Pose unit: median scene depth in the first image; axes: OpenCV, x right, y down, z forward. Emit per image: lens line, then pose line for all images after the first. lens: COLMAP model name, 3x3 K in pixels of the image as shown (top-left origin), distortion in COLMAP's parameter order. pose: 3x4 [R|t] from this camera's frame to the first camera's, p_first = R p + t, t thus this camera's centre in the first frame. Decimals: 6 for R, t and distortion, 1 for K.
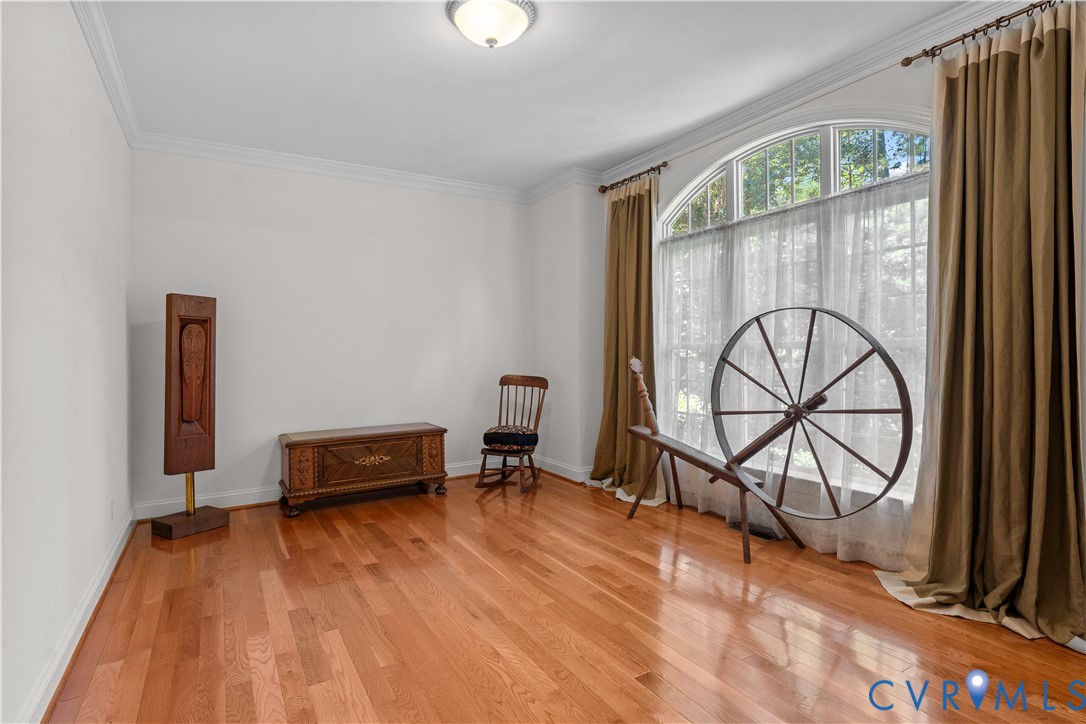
lens RADIAL K [[551.6, 0, 543.7], [0, 551.6, 358.5], [0, 0, 1]] dist [-0.001910, 0.000018]
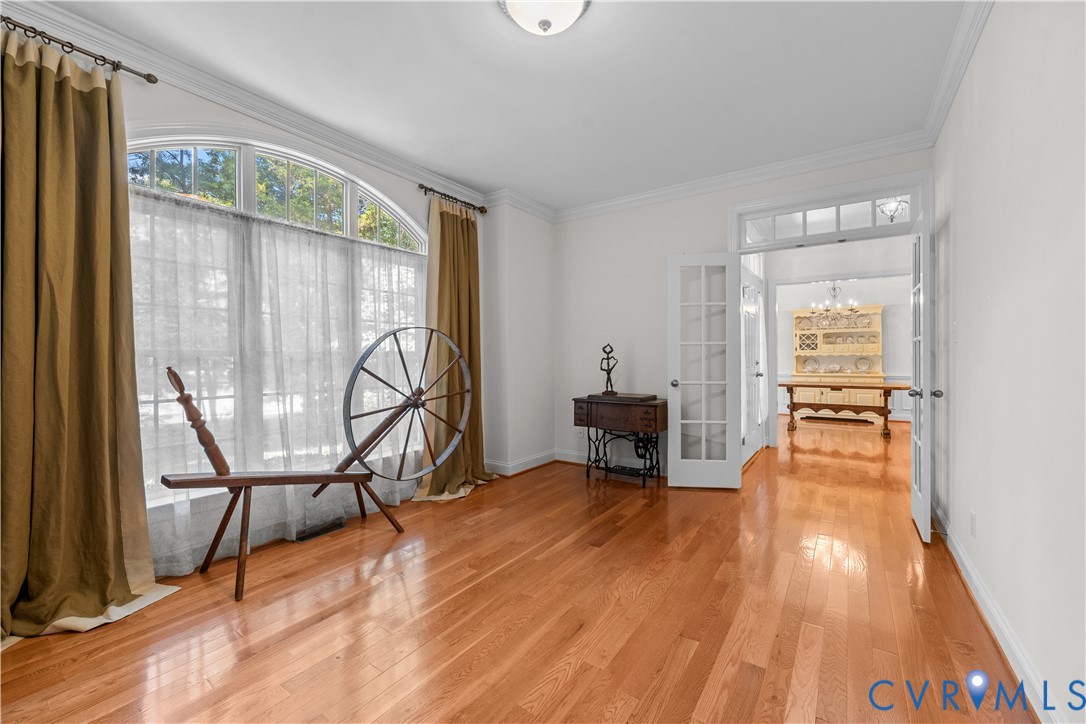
lens RADIAL K [[453.3, 0, 543.9], [0, 453.3, 361.5], [0, 0, 1]] dist [0.001930, 0.000227]
pose [[-0.425789, -0.001158, 0.904822, -0.666625], [0.016847, 0.999816, 0.009207, -0.009944], [-0.904666, 0.019164, -0.425691, 1.124711]]
